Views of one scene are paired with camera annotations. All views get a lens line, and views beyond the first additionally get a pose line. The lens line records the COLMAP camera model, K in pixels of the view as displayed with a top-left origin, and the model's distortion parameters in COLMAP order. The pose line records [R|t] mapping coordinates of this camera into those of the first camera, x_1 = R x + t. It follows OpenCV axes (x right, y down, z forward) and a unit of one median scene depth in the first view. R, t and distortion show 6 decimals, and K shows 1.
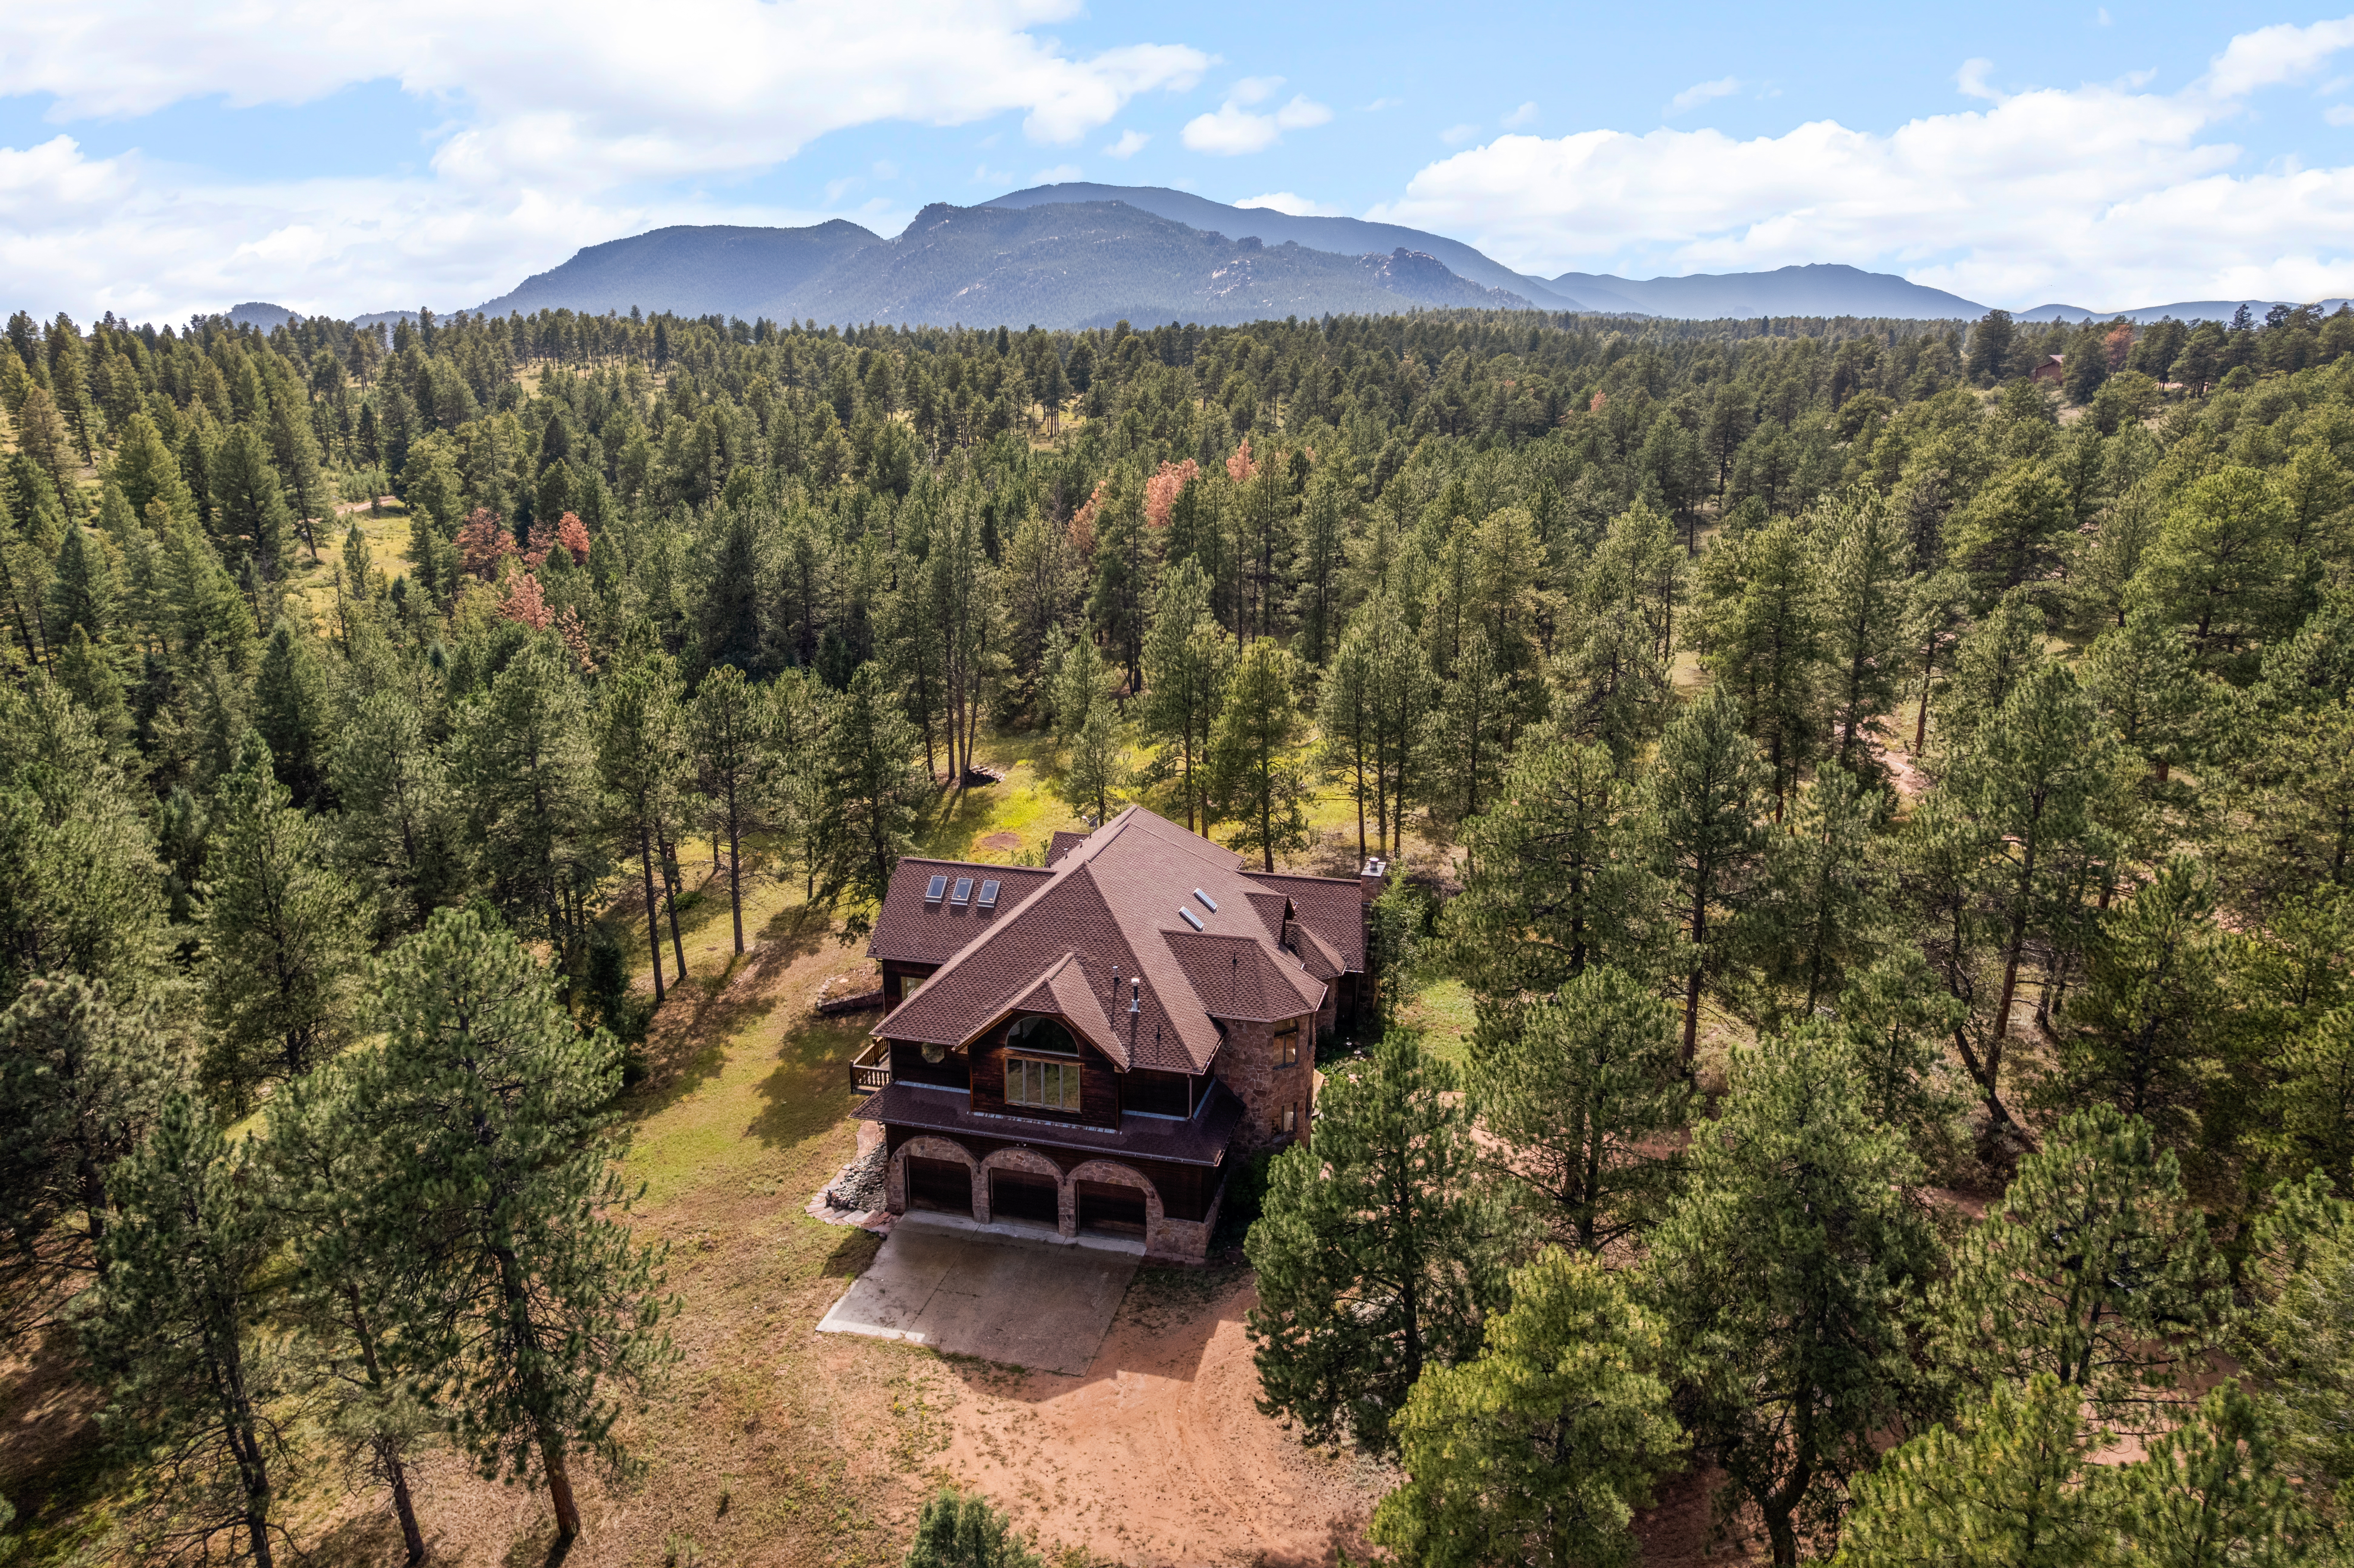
lens RADIAL K [[1483.9, 0, 1177.0], [0, 1483.9, 784.0], [0, 0, 1]] dist [-0.071562, 0.053367]
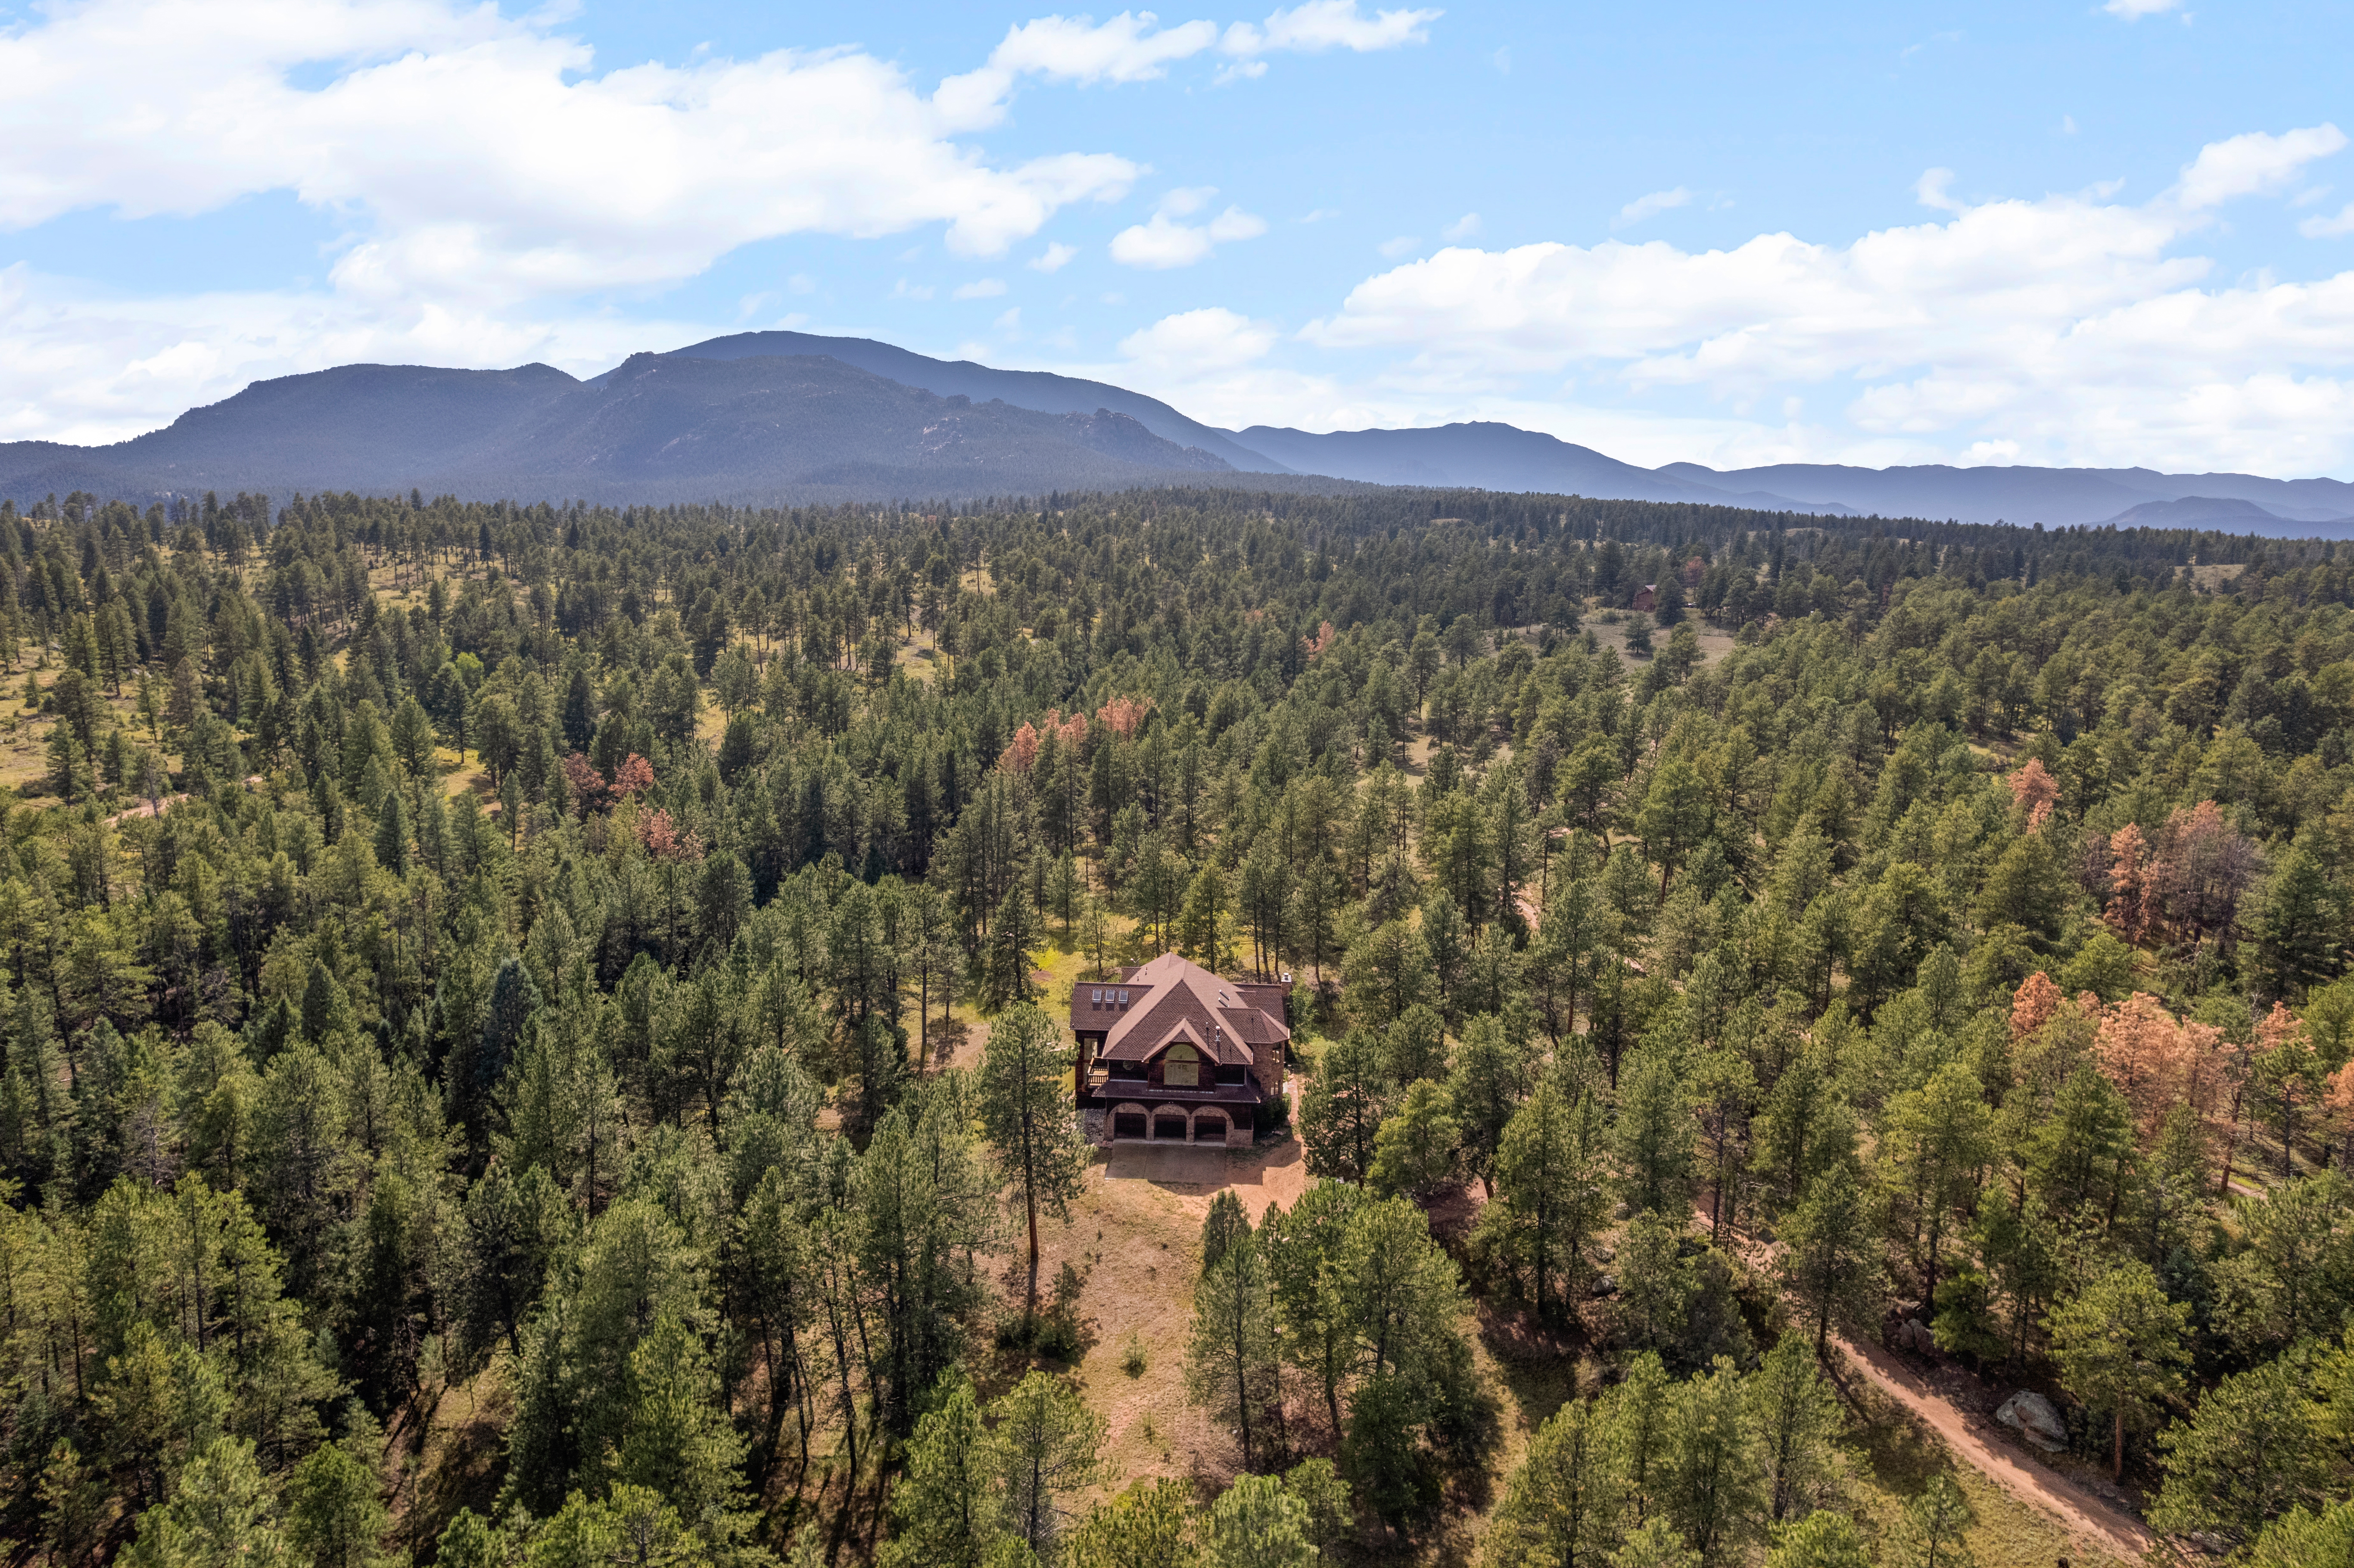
lens RADIAL K [[1483.9, 0, 1177.0], [0, 1483.9, 784.0], [0, 0, 1]] dist [-0.071562, 0.053367]
pose [[0.980209, -0.018614, 0.197088, -0.172786], [0.036593, 0.995450, -0.087976, -0.015057], [-0.194553, 0.093447, 0.976431, -0.415504]]
